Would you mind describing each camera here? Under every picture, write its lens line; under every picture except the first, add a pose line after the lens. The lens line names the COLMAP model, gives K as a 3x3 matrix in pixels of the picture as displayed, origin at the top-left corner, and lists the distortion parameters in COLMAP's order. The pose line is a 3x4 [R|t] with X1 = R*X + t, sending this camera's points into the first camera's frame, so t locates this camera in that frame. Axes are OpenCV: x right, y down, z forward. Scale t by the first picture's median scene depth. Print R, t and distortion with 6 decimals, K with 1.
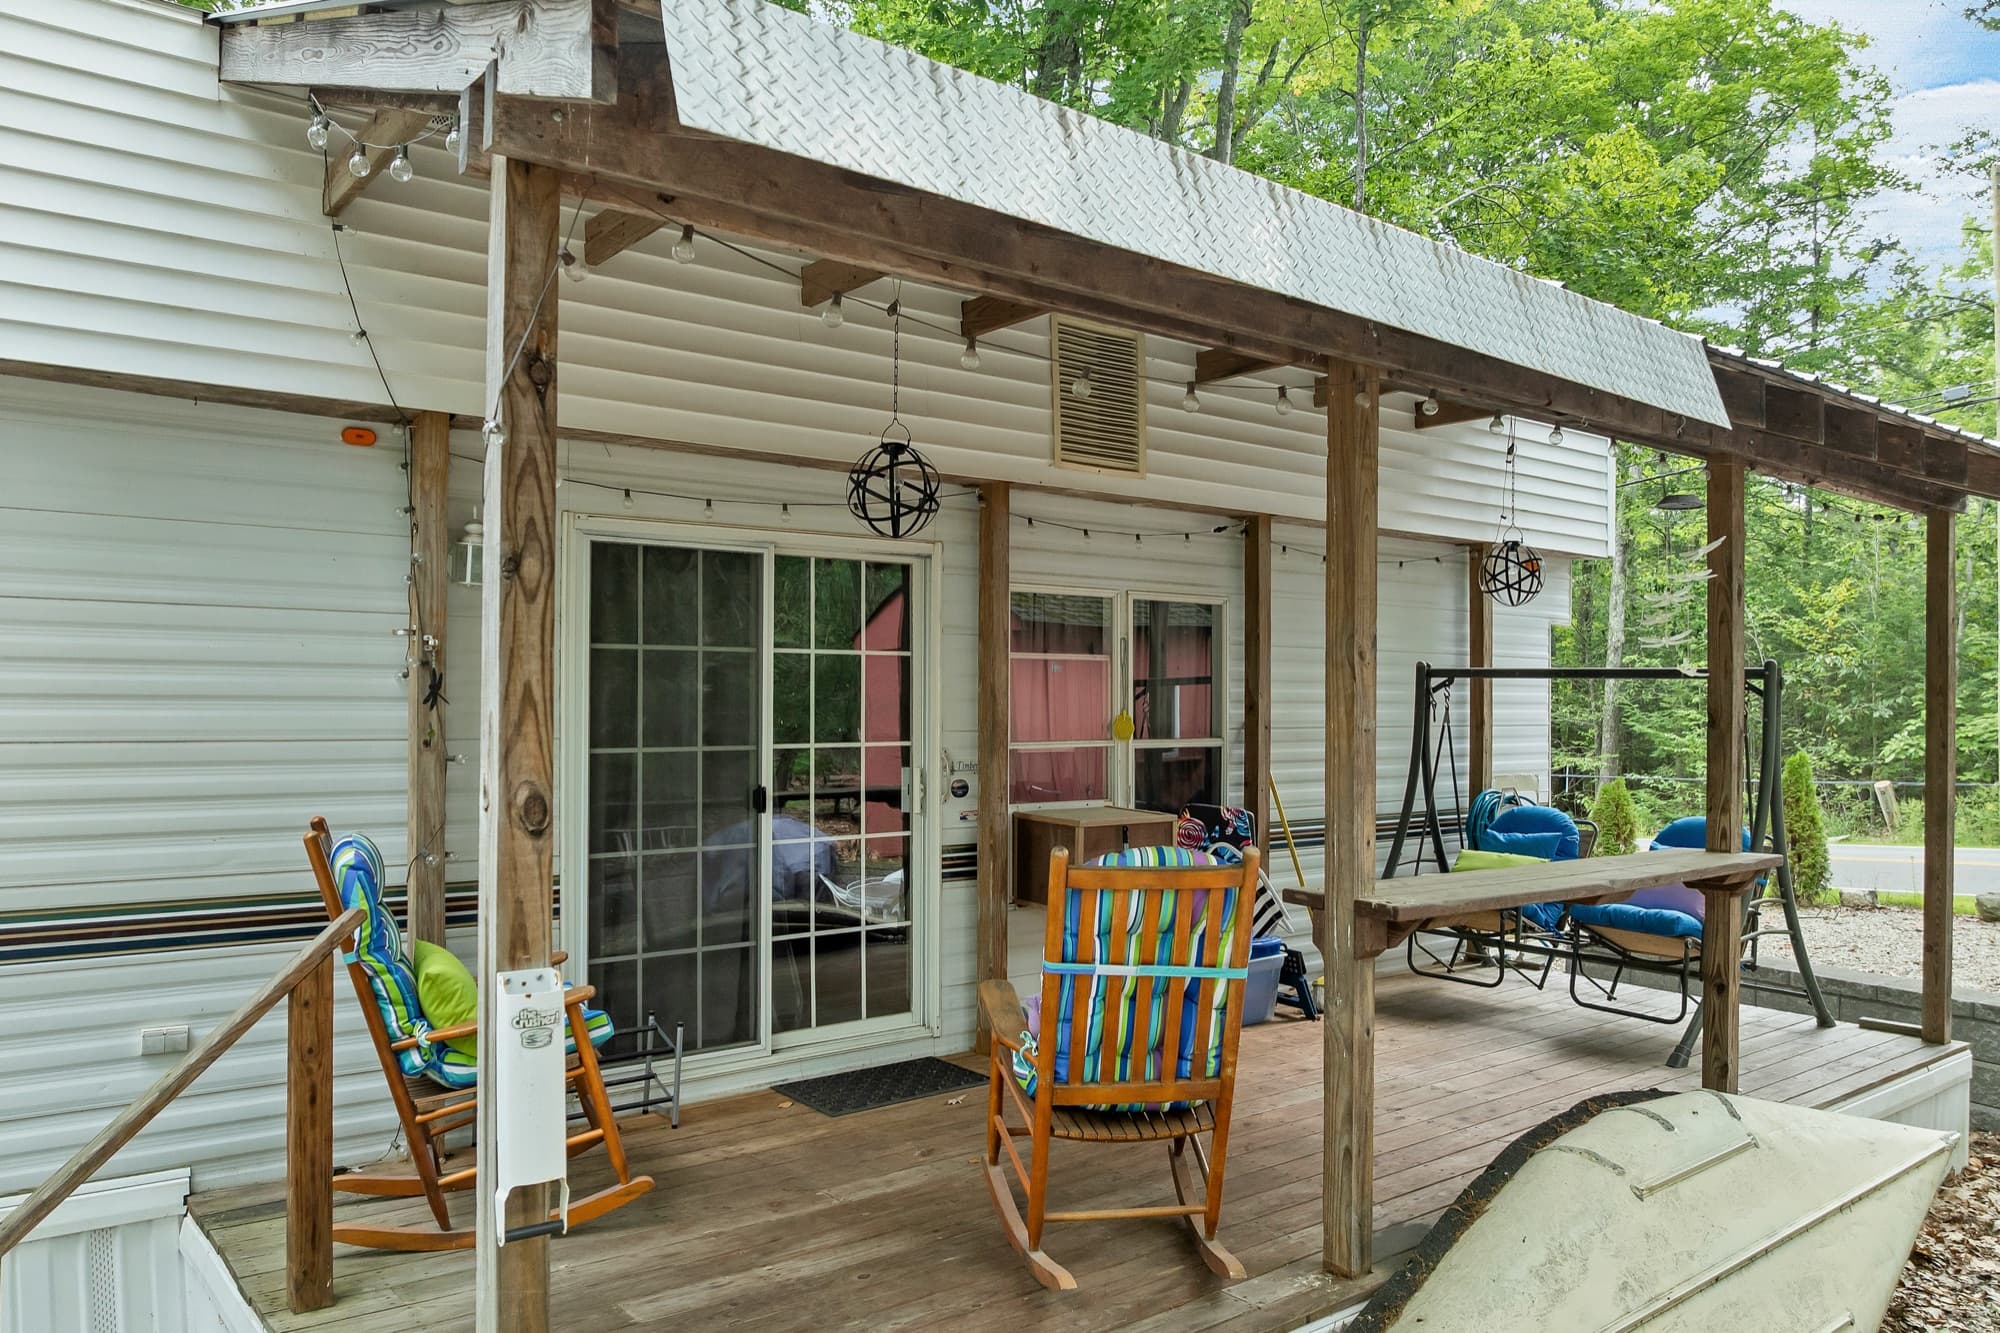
lens RADIAL K [[1470.9, 0, 1000.0], [0, 1470.9, 666.5], [0, 0, 1]] dist [-0.022086, -0.006019]
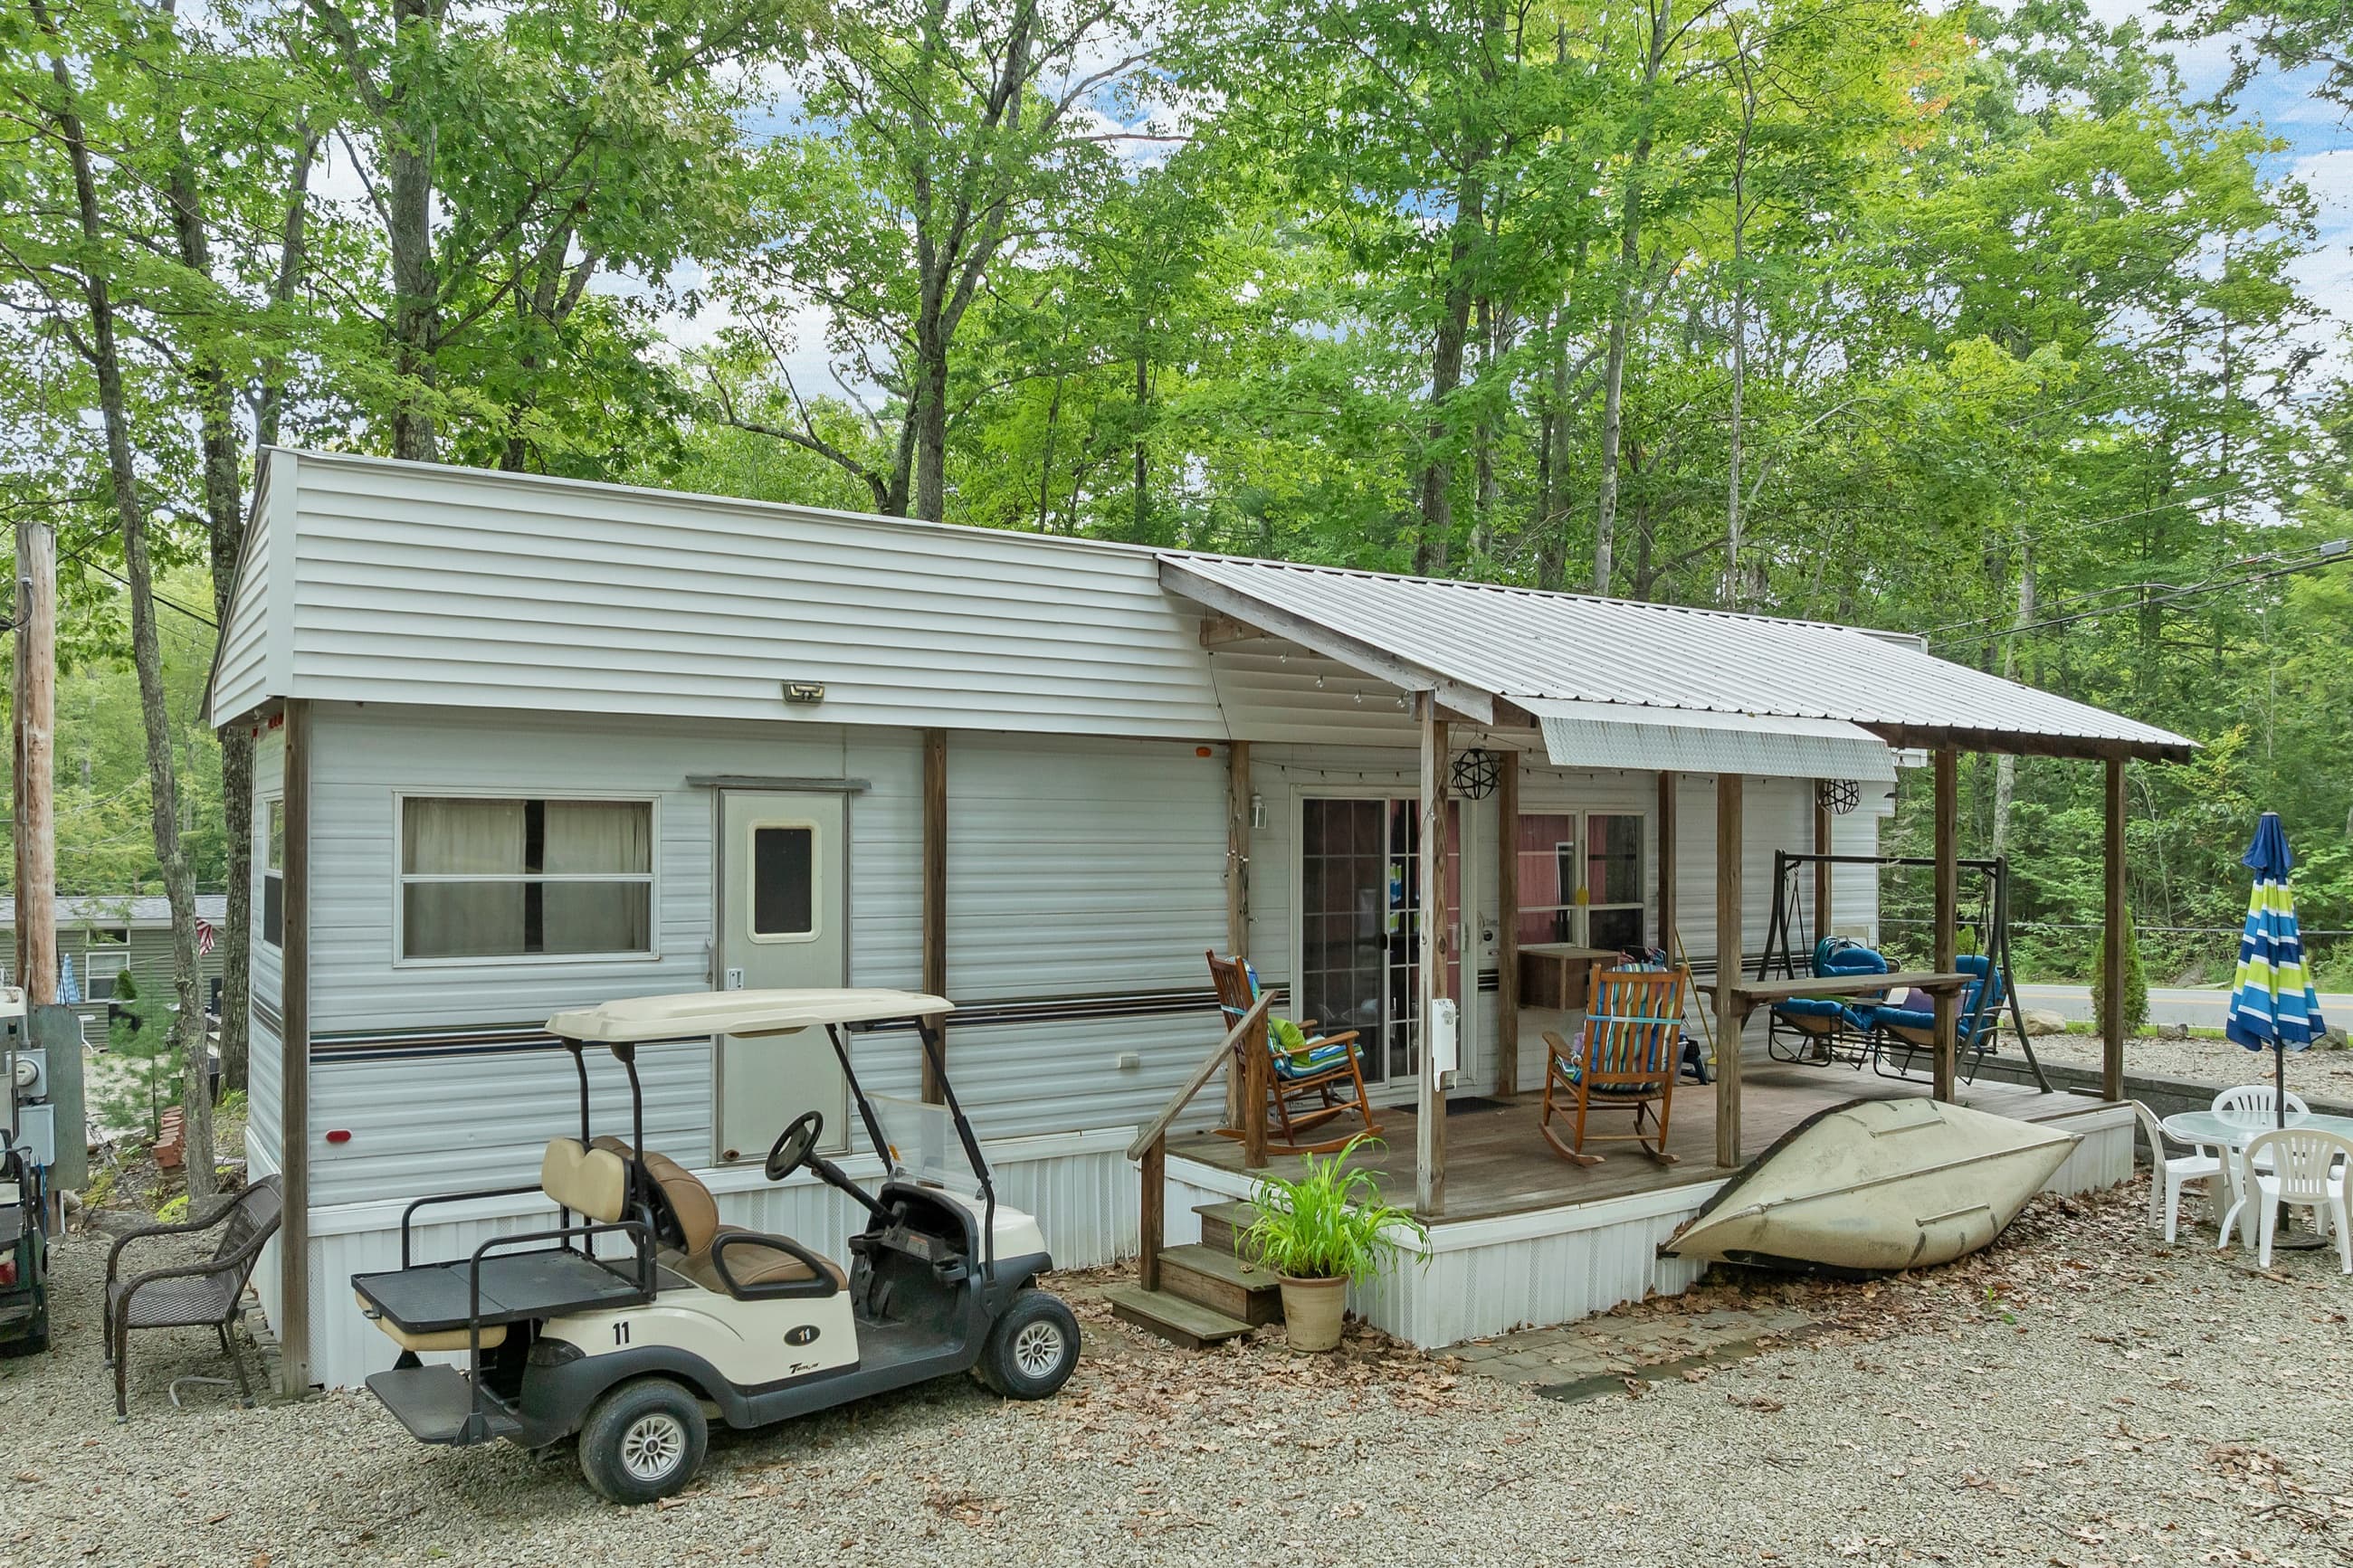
lens RADIAL K [[1730.3, 0, 1176.5], [0, 1730.3, 784.0], [0, 0, 1]] dist [-0.022086, -0.006019]
pose [[0.997128, -0.002799, -0.075685, -0.196010], [0.002622, 0.999994, -0.002432, -0.071458], [0.075691, 0.002227, 0.997129, -0.824245]]
